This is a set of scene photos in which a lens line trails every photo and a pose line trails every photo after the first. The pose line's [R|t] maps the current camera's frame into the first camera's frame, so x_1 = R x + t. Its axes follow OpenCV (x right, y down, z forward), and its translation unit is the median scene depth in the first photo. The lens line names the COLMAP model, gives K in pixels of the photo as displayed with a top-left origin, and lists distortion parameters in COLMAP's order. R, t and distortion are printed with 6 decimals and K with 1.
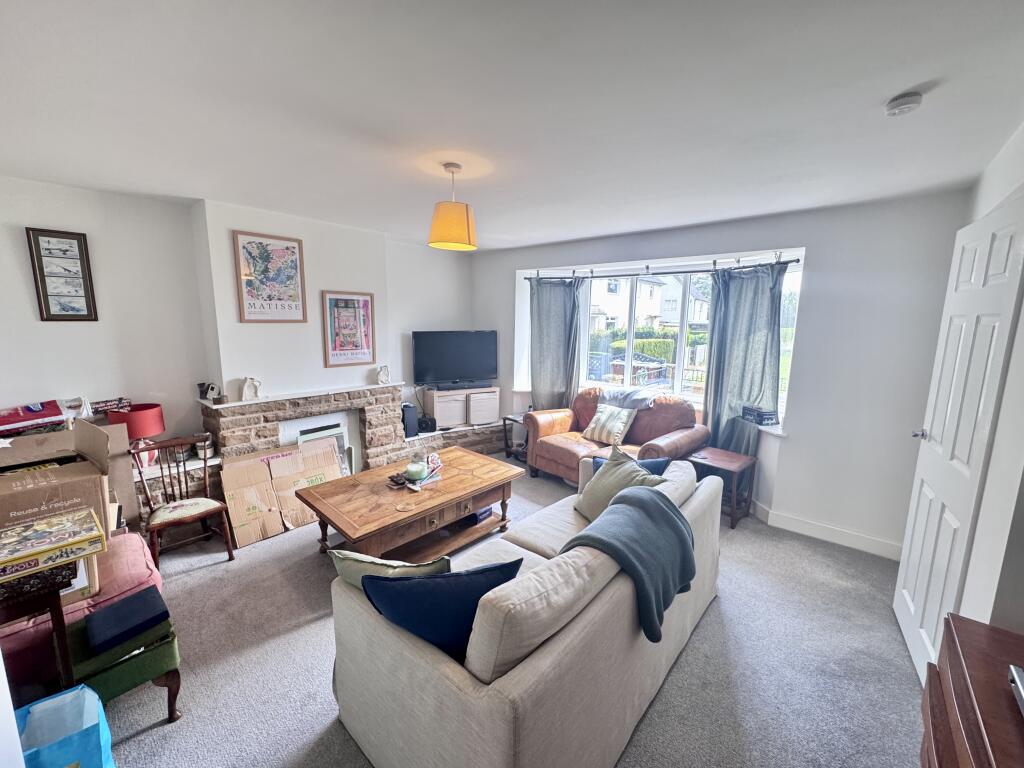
lens RADIAL K [[414.0, 0, 512.0], [0, 414.0, 384.0], [0, 0, 1]] dist [-0.000701, -0.000066]
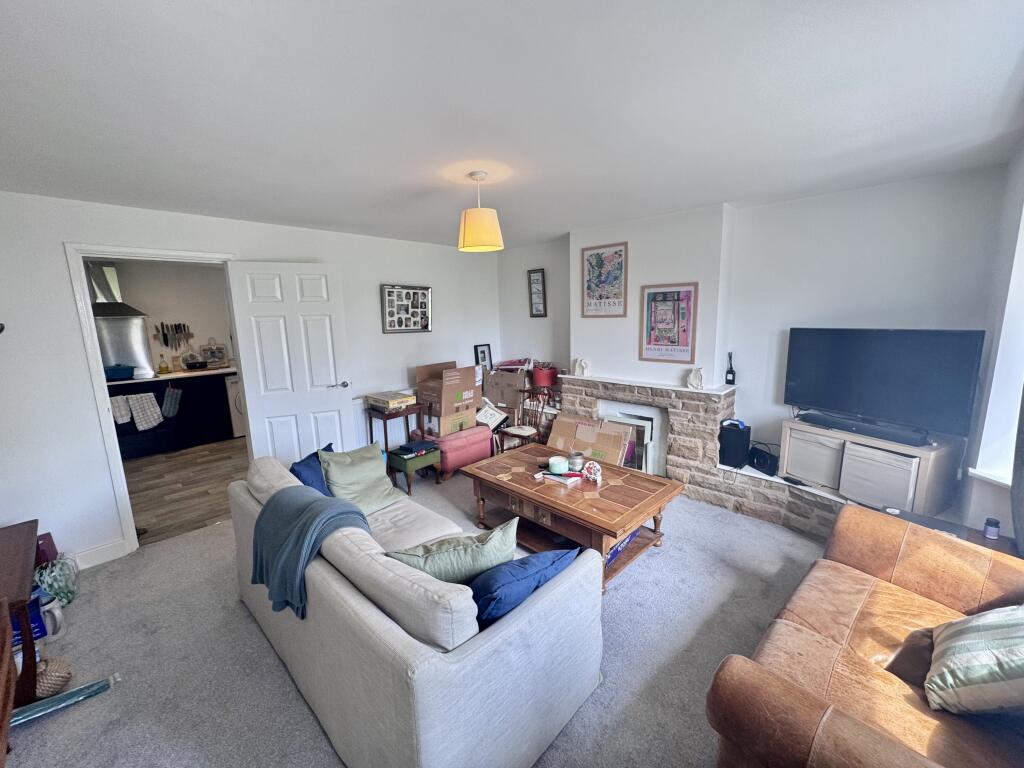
lens RADIAL K [[414.0, 0, 512.0], [0, 414.0, 384.0], [0, 0, 1]] dist [-0.000701, -0.000066]
pose [[-0.050501, 0.158687, -0.986037, 0.605751], [-0.132166, 0.977551, 0.164091, -0.110168], [0.989940, 0.138607, -0.028394, 0.723856]]
